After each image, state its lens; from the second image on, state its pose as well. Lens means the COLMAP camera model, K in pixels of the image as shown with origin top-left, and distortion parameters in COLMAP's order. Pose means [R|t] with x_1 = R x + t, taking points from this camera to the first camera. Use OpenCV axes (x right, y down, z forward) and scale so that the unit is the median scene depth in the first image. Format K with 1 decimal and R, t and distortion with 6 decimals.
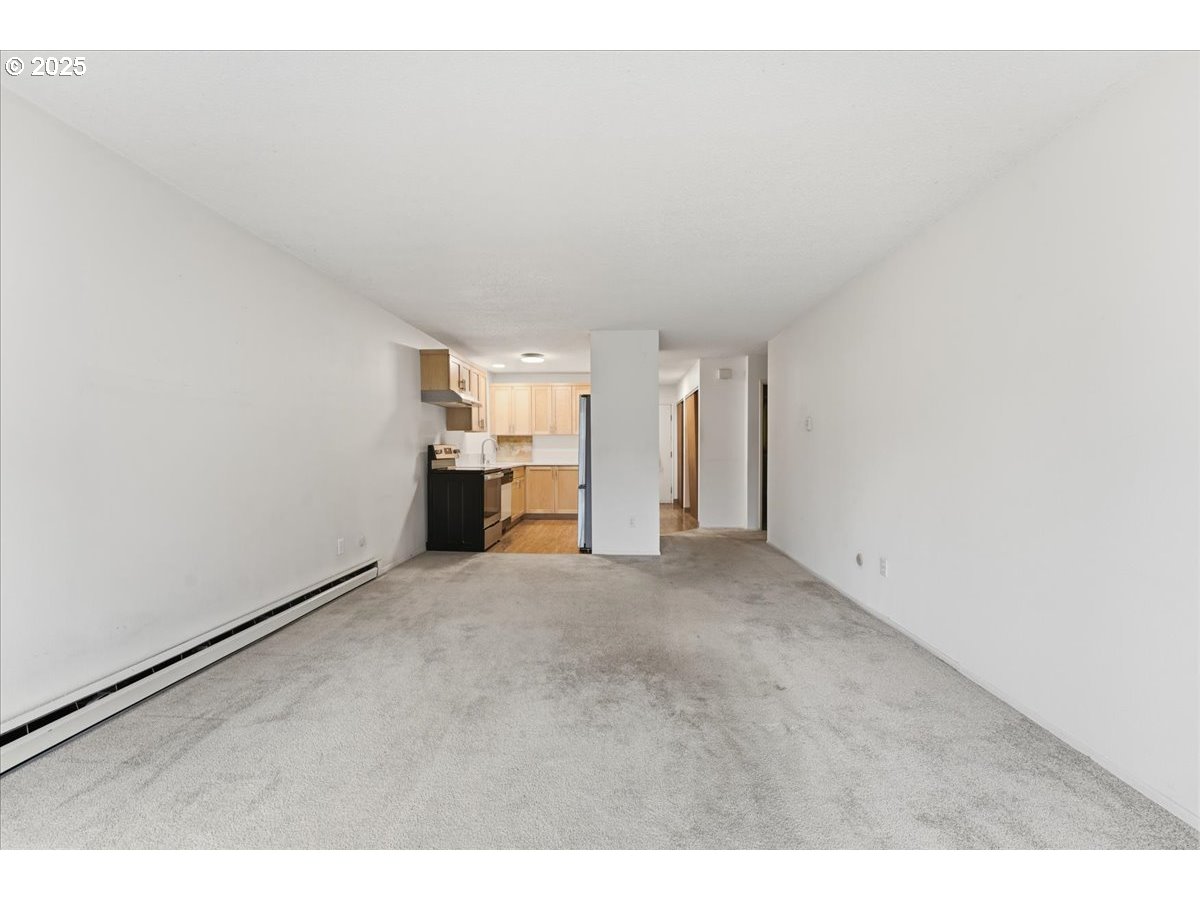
lens RADIAL K [[481.0, 0, 601.5], [0, 481.0, 456.4], [0, 0, 1]] dist [0.005054, 0.000658]
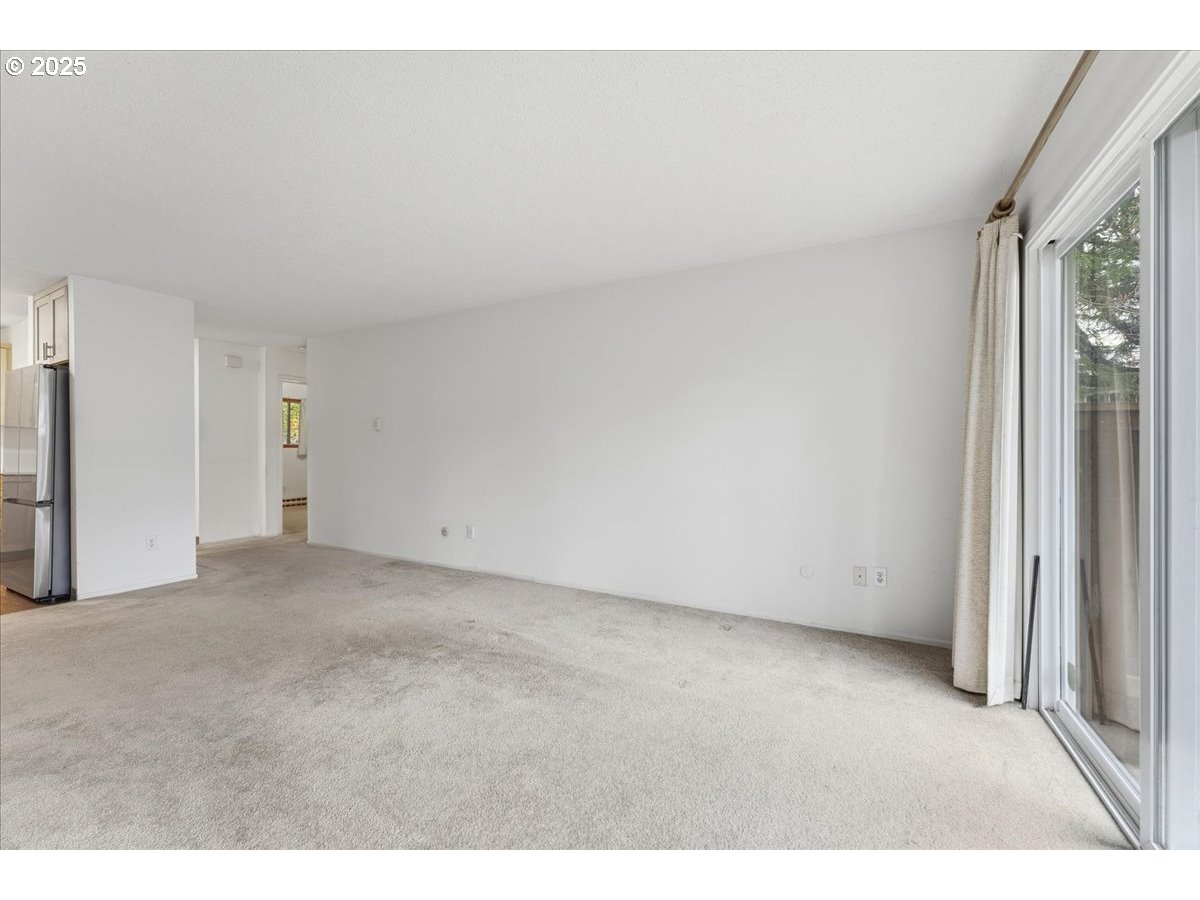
lens RADIAL K [[481.0, 0, 596.9], [0, 481.0, 447.6], [0, 0, 1]] dist [0.005054, 0.000658]
pose [[0.460969, 0.002040, 0.887414, -0.546117], [0.015349, 0.999829, -0.010271, 0.009509], [-0.887284, 0.018356, 0.460859, 0.046148]]
